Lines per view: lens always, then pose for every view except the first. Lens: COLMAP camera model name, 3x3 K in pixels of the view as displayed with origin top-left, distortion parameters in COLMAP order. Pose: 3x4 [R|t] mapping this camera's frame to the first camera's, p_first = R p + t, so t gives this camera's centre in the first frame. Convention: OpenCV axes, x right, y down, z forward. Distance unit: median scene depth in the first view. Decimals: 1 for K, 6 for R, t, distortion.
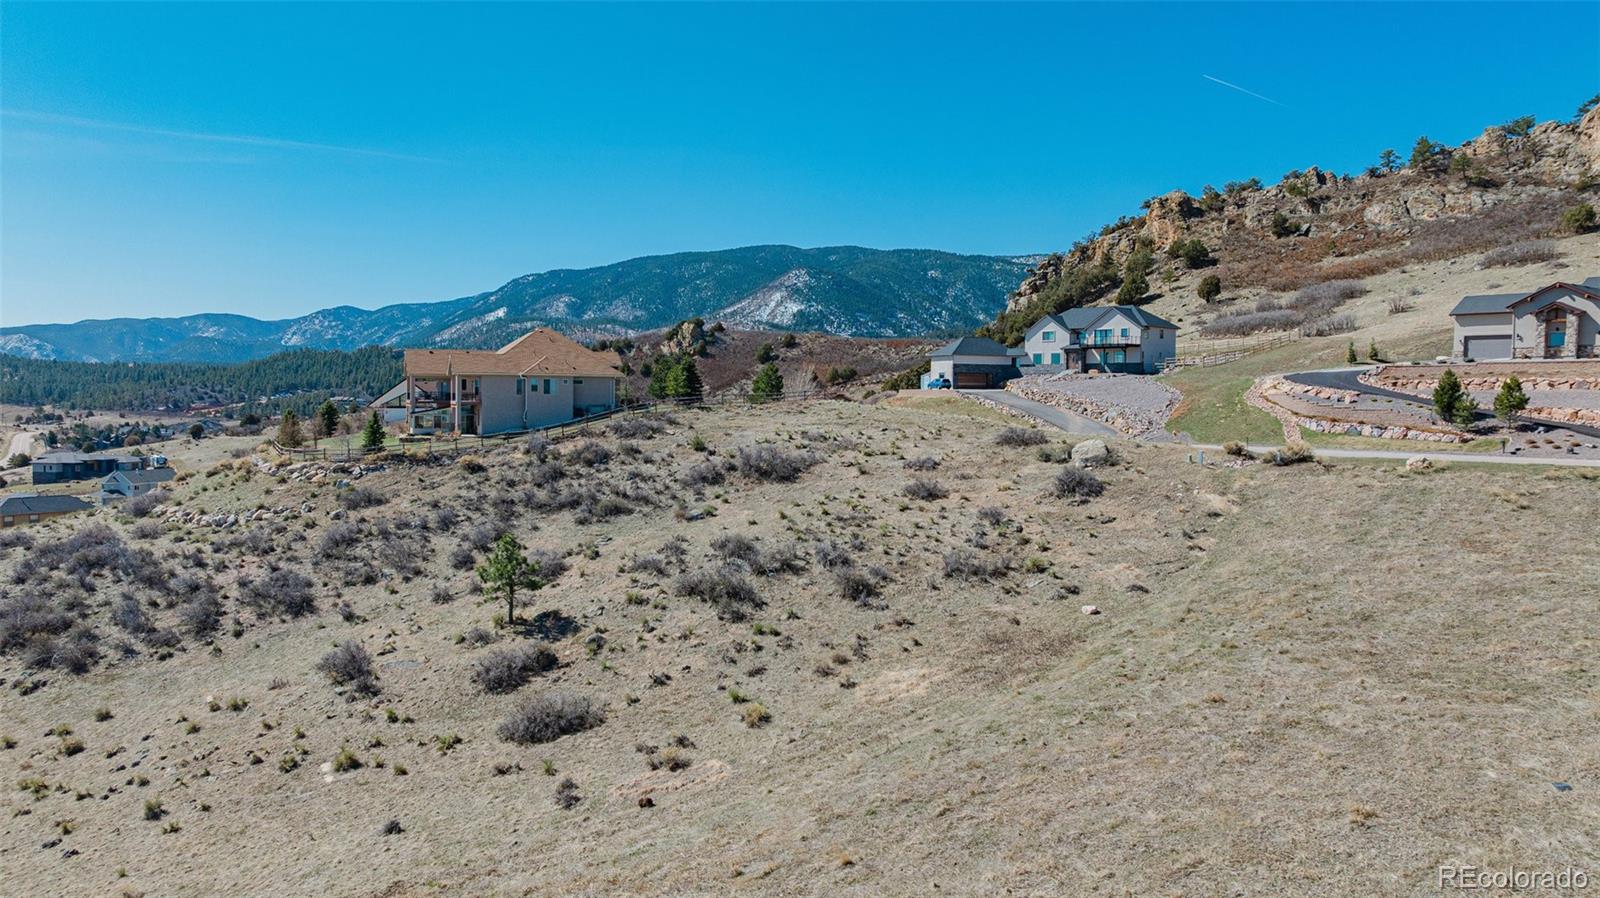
lens RADIAL K [[1128.6, 0, 797.4], [0, 1128.6, 445.4], [0, 0, 1]] dist [-0.021182, 0.011259]
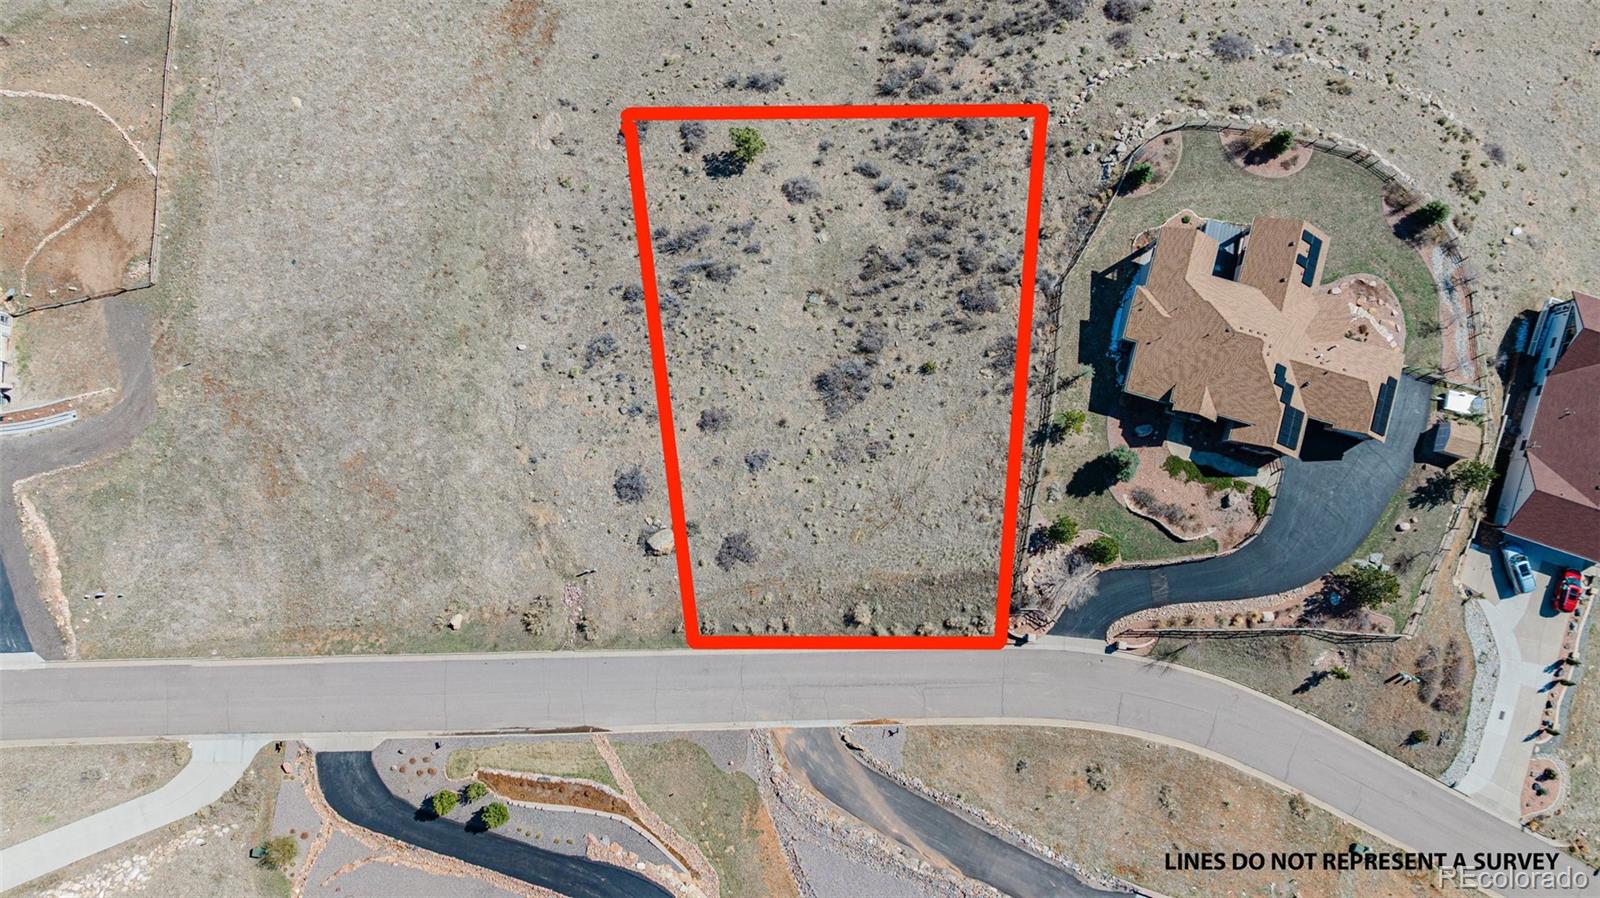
lens RADIAL K [[1125.0, 0, 796.9], [0, 1125.0, 442.2], [0, 0, 1]] dist [-0.040560, 0.052587]
pose [[-0.615154, 0.785401, -0.068779, 0.064405], [-0.050671, 0.047672, 0.997577, -0.532061], [0.786777, 0.617148, 0.010472, 0.417071]]
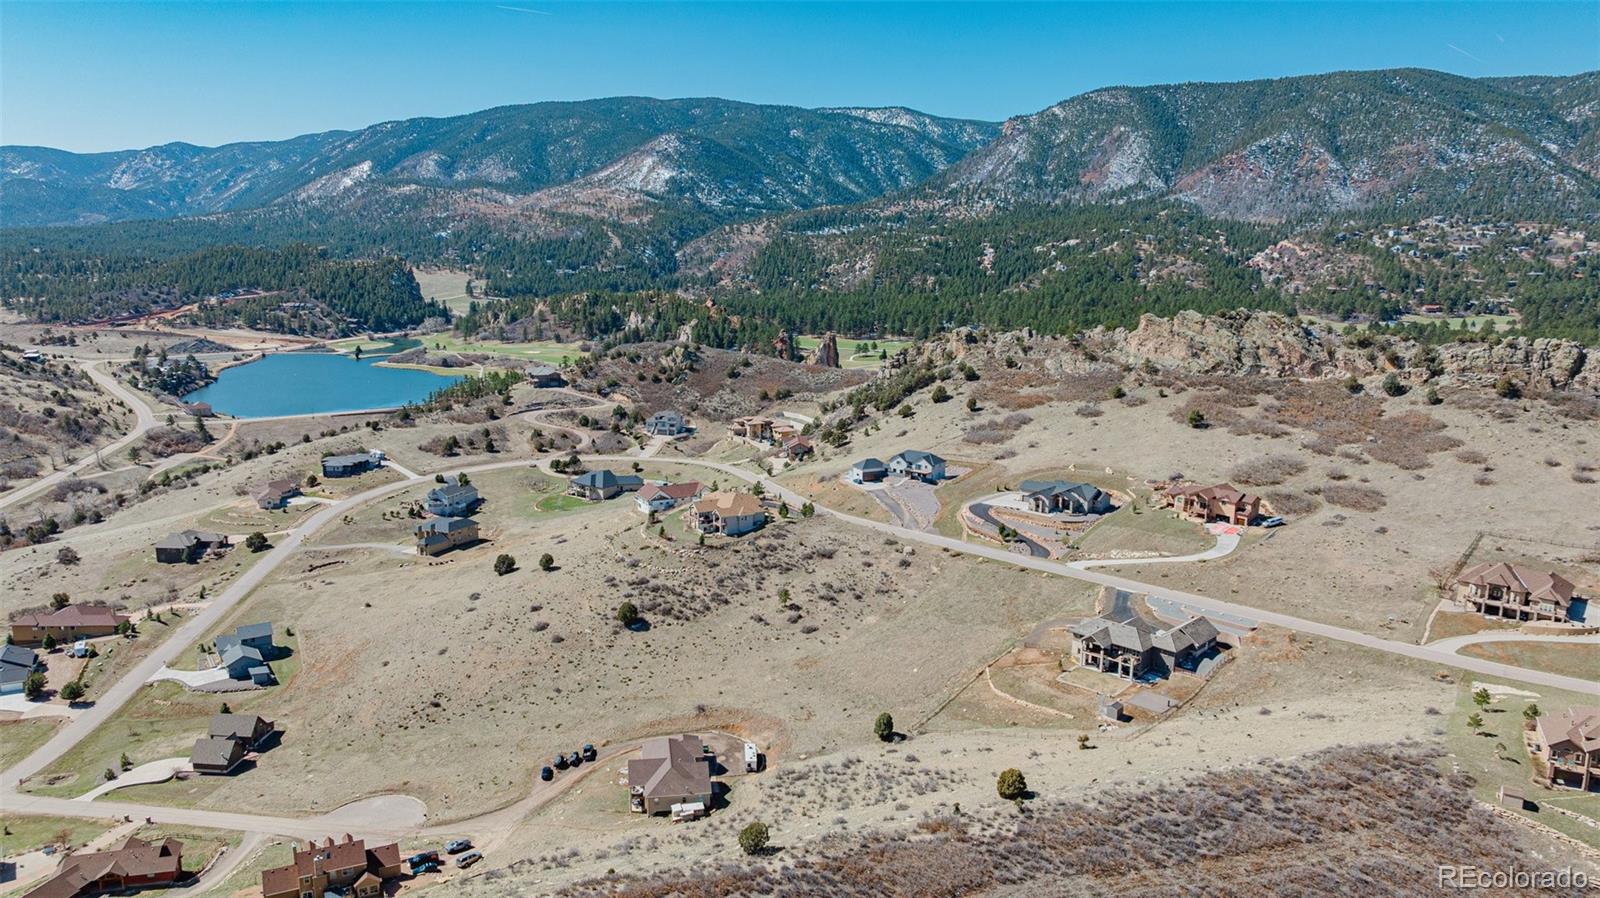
lens RADIAL K [[1124.5, 0, 797.0], [0, 1124.5, 451.6], [0, 0, 1]] dist [-0.012018, -0.007749]
pose [[0.991976, -0.021685, 0.124553, -0.240447], [0.002237, 0.988037, 0.154200, -0.374070], [-0.126407, -0.152684, 0.980158, -1.088351]]
